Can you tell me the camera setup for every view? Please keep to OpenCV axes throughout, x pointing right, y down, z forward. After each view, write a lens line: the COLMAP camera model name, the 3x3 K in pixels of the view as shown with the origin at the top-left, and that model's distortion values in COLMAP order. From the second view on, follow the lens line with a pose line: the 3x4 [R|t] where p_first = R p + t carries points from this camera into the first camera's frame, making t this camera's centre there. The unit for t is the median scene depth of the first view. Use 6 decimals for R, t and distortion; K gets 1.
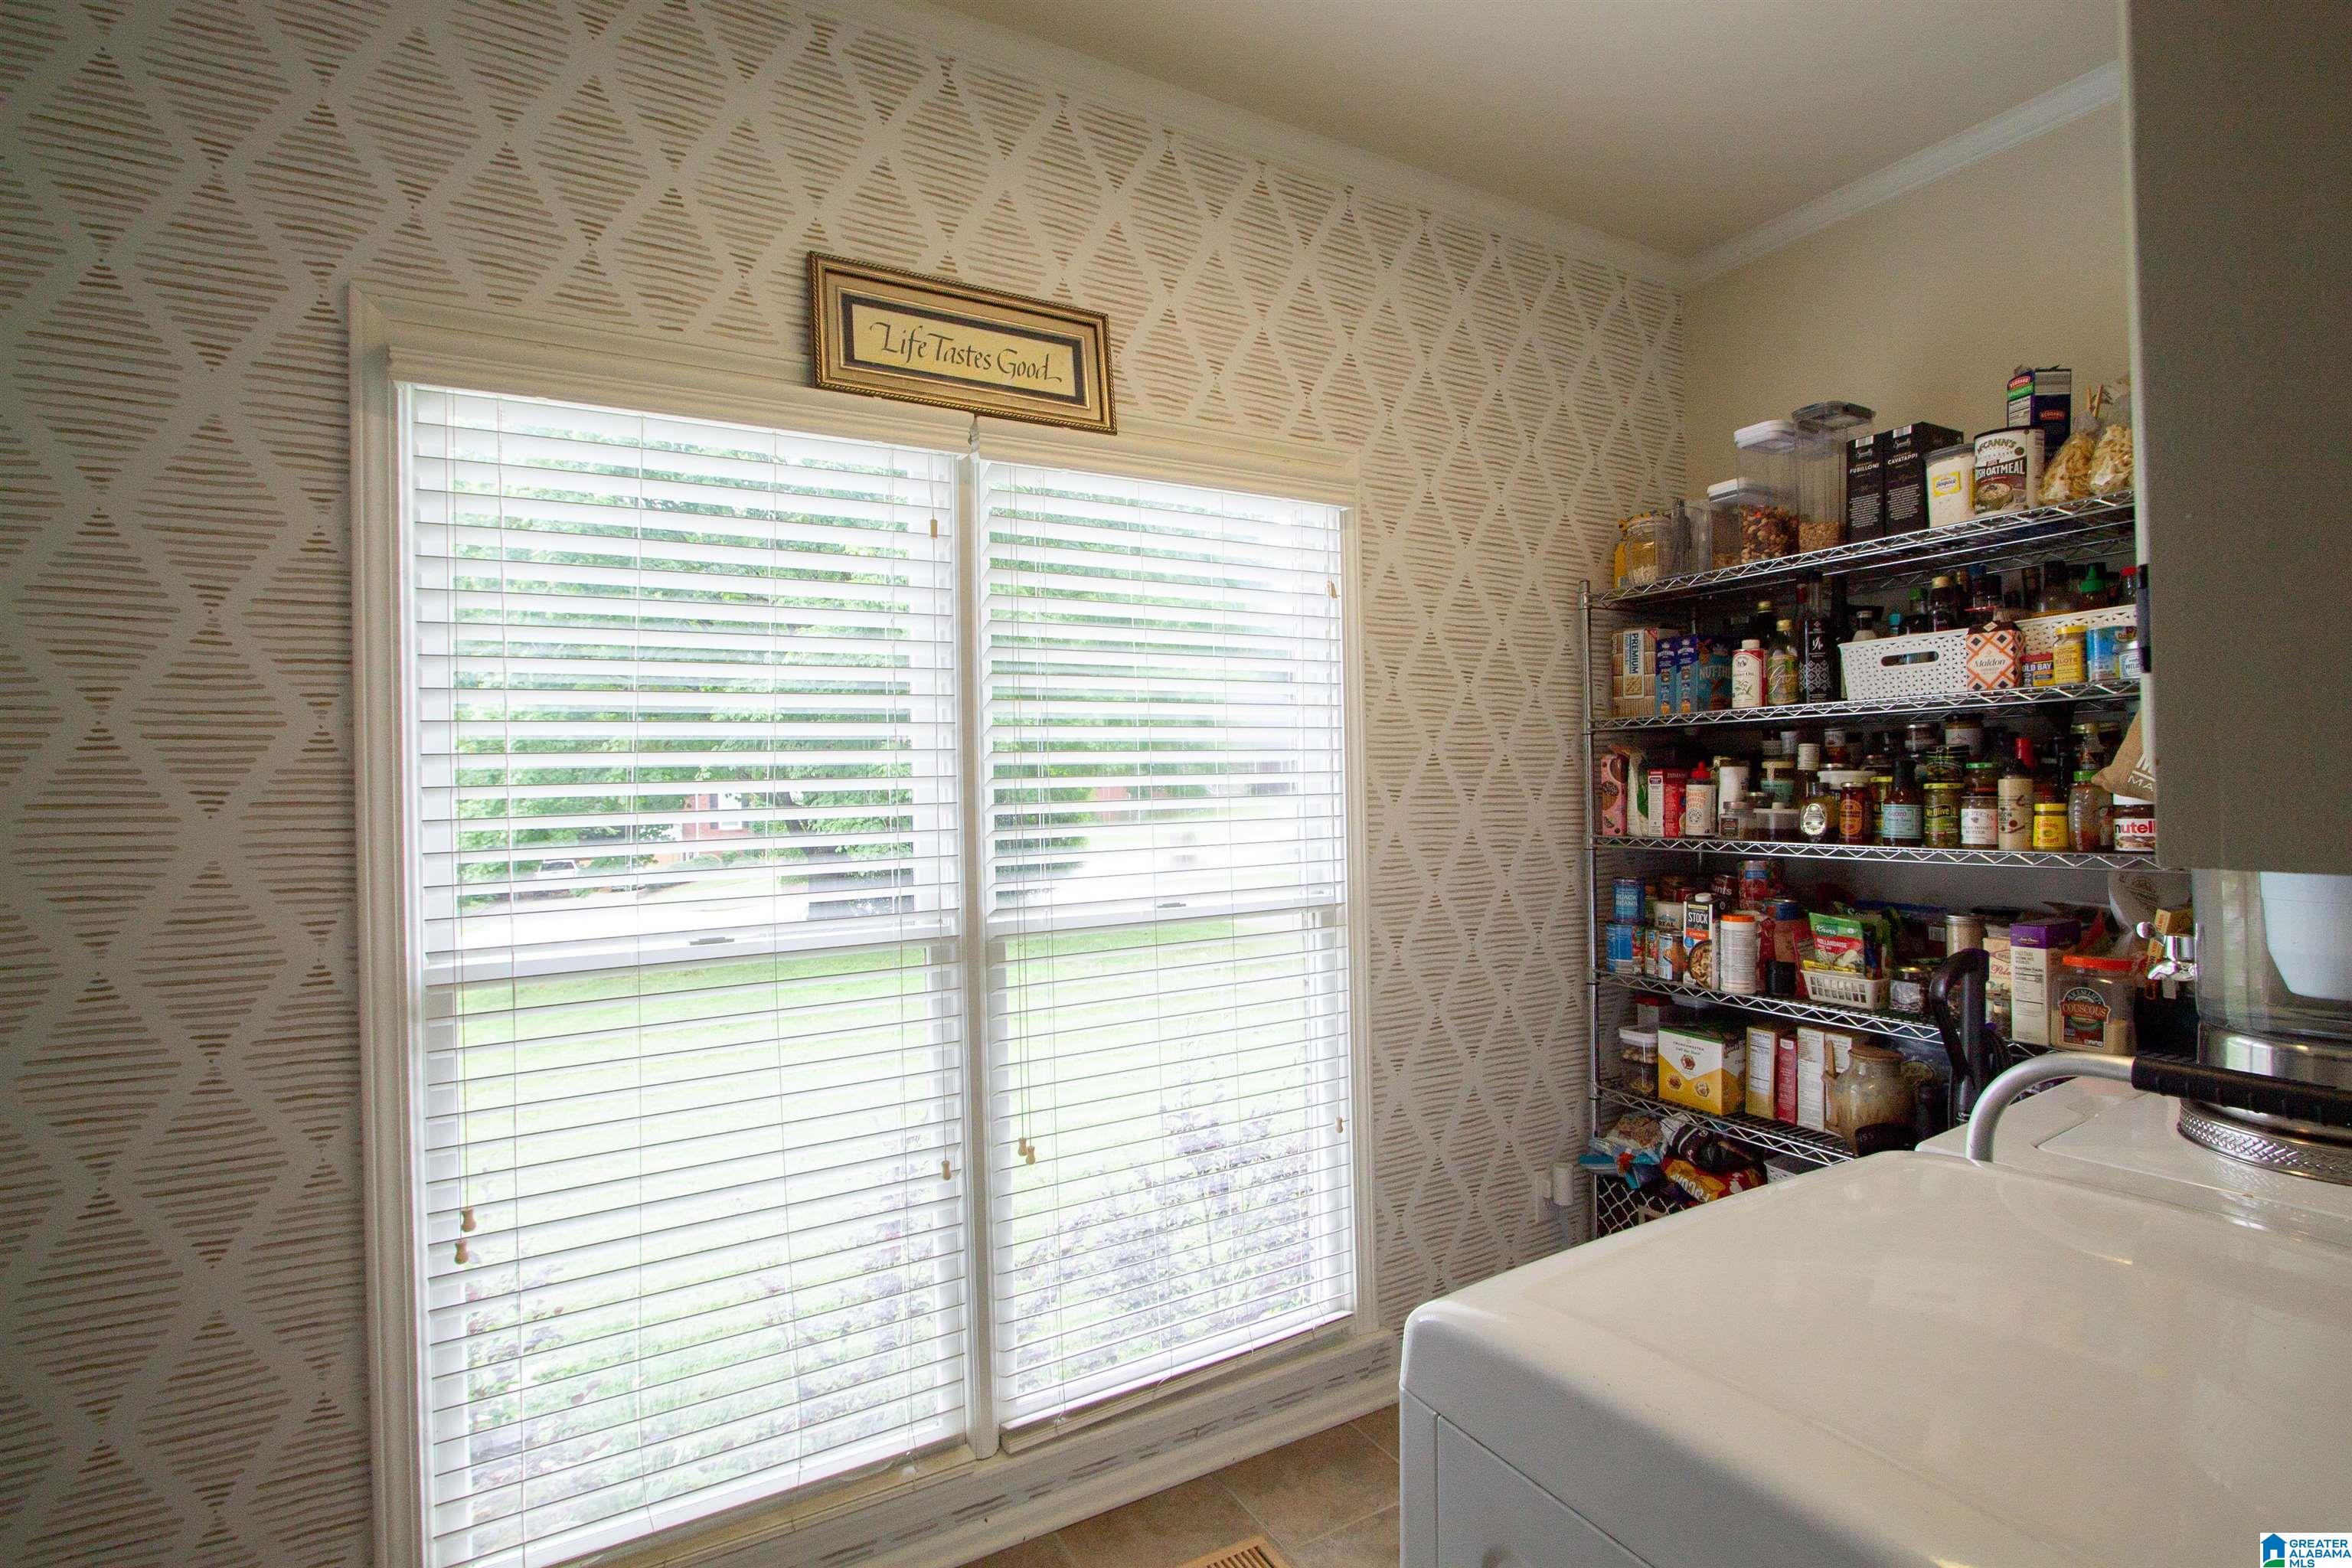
lens RADIAL K [[1095.0, 0, 1176.0], [0, 1095.0, 784.0], [0, 0, 1]] dist [-0.025525, -0.000023]
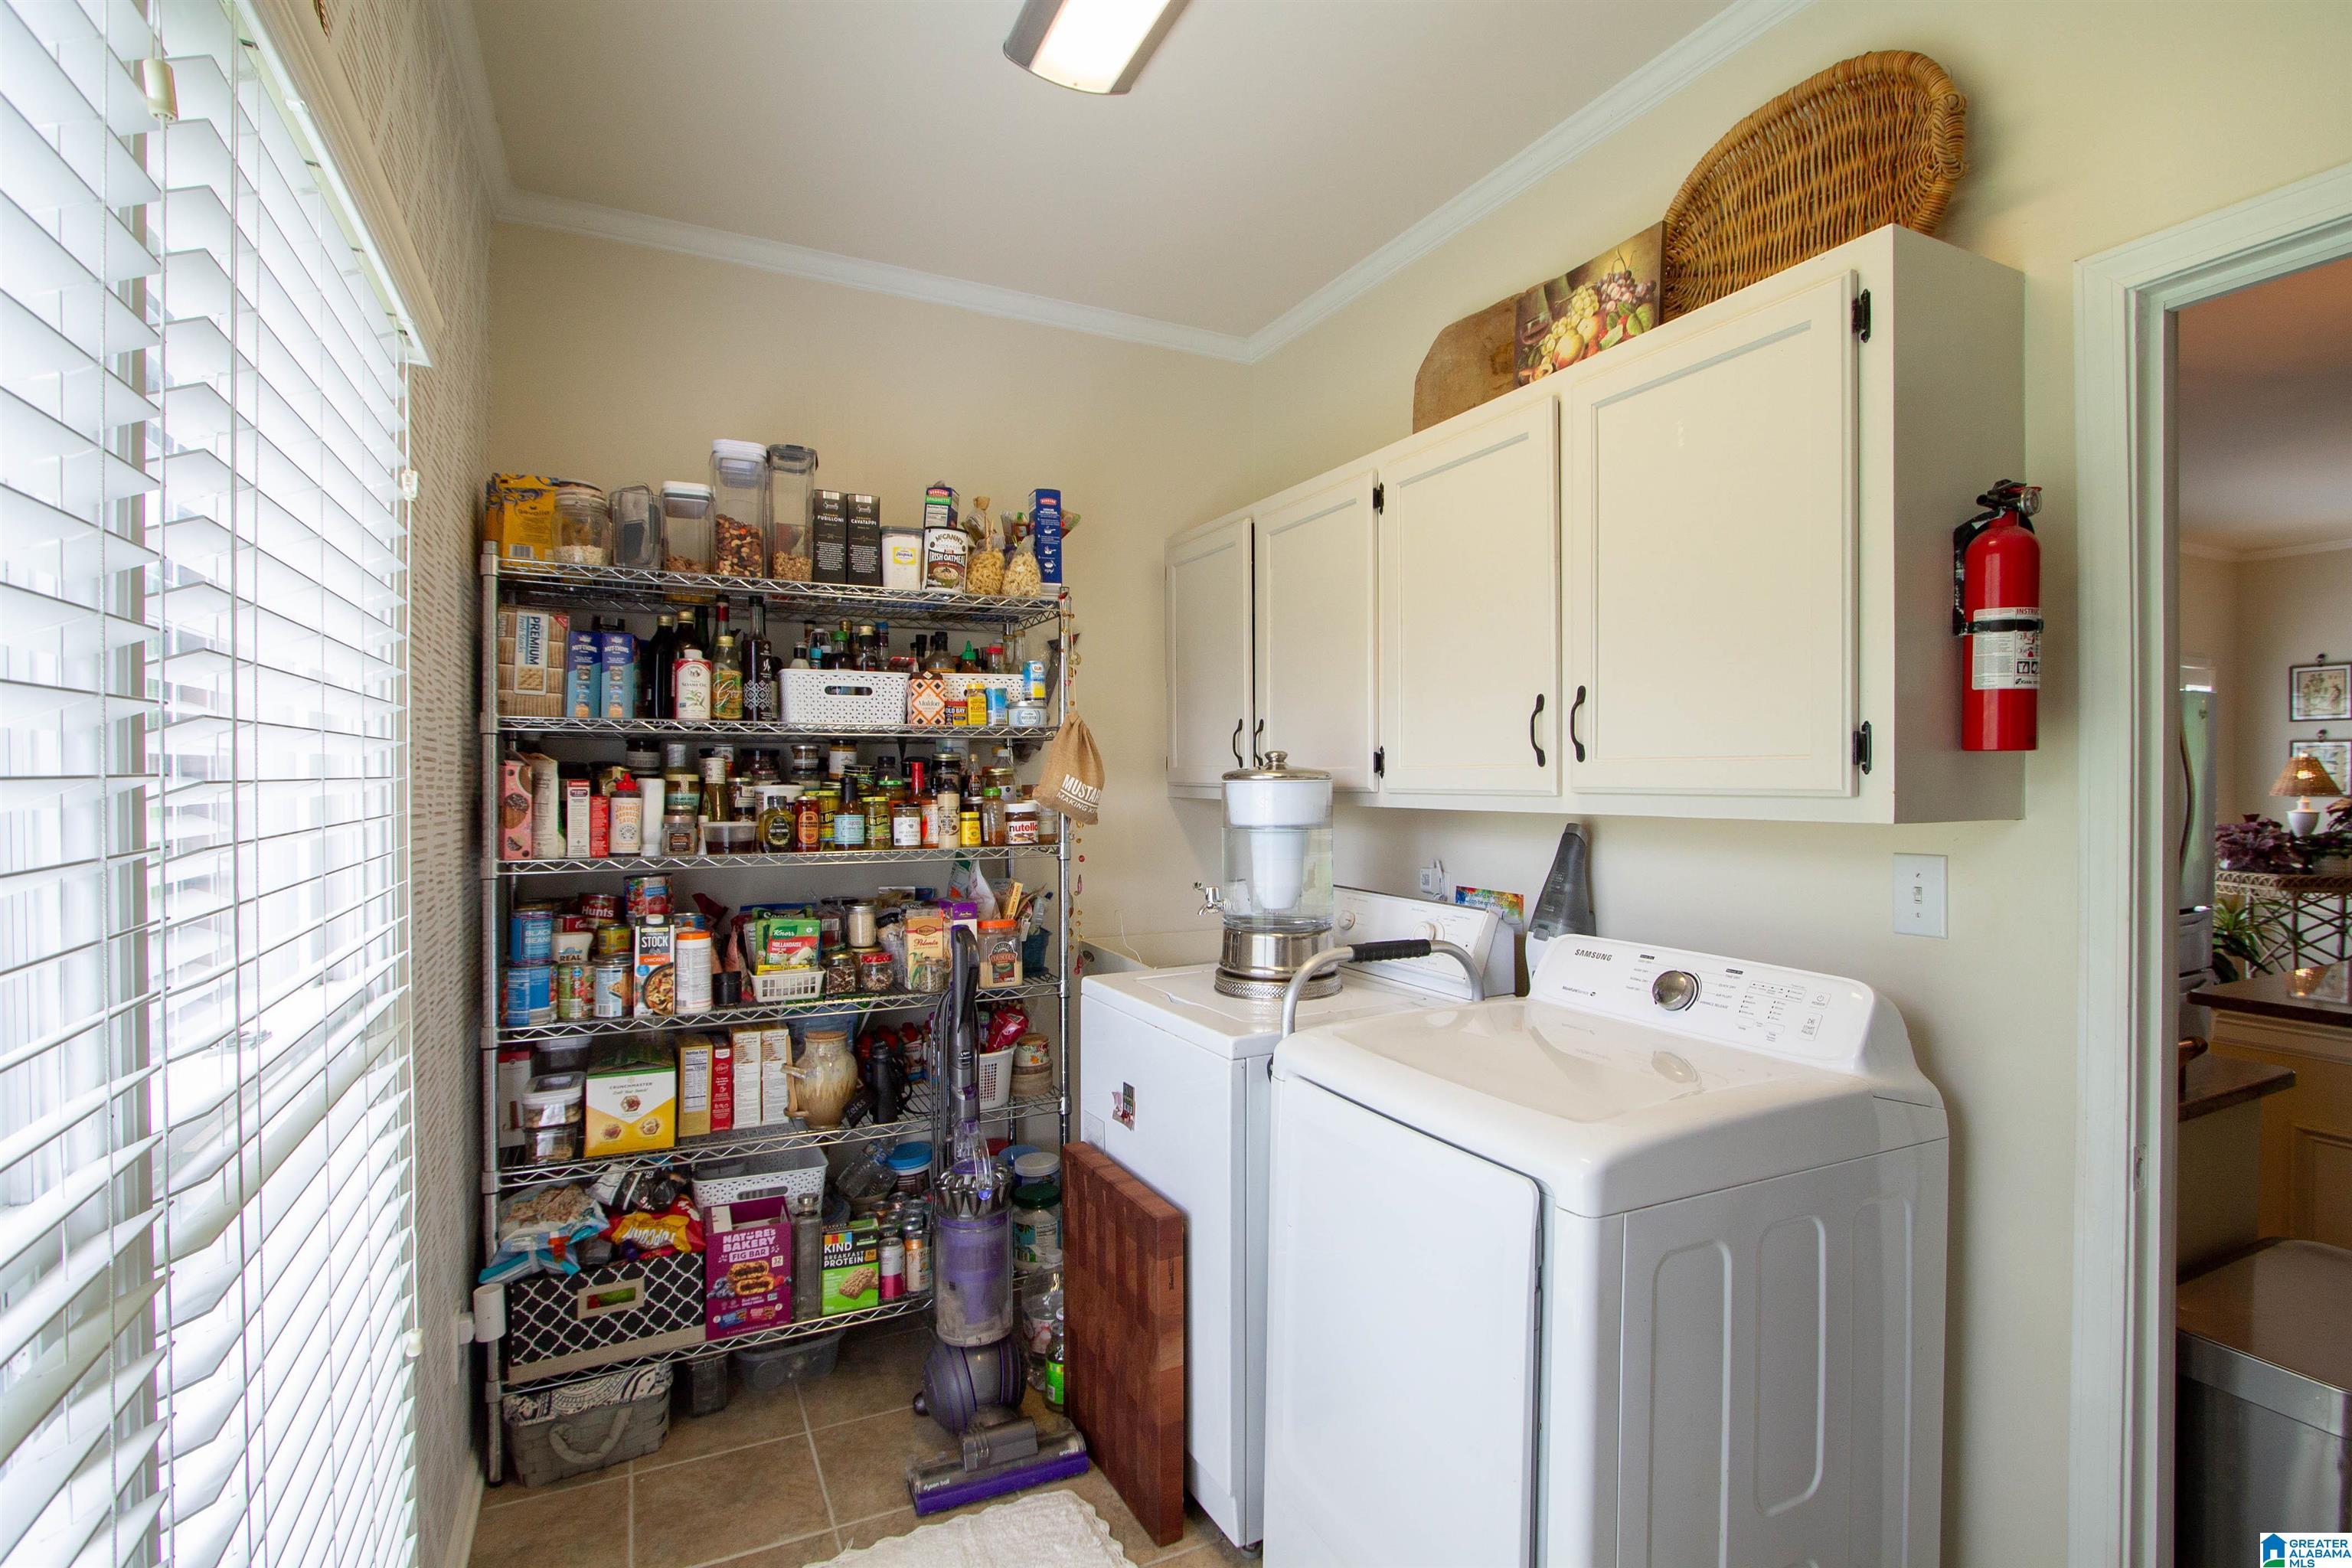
lens RADIAL K [[1103.5, 0, 1188.1], [0, 1103.5, 784.8], [0, 0, 1]] dist [-0.019810, 0.000256]
pose [[0.042078, 0.012637, 0.999034, -0.456756], [-0.001839, 0.999919, -0.012571, 0.000610], [-0.999113, -0.001308, 0.042097, 0.531599]]
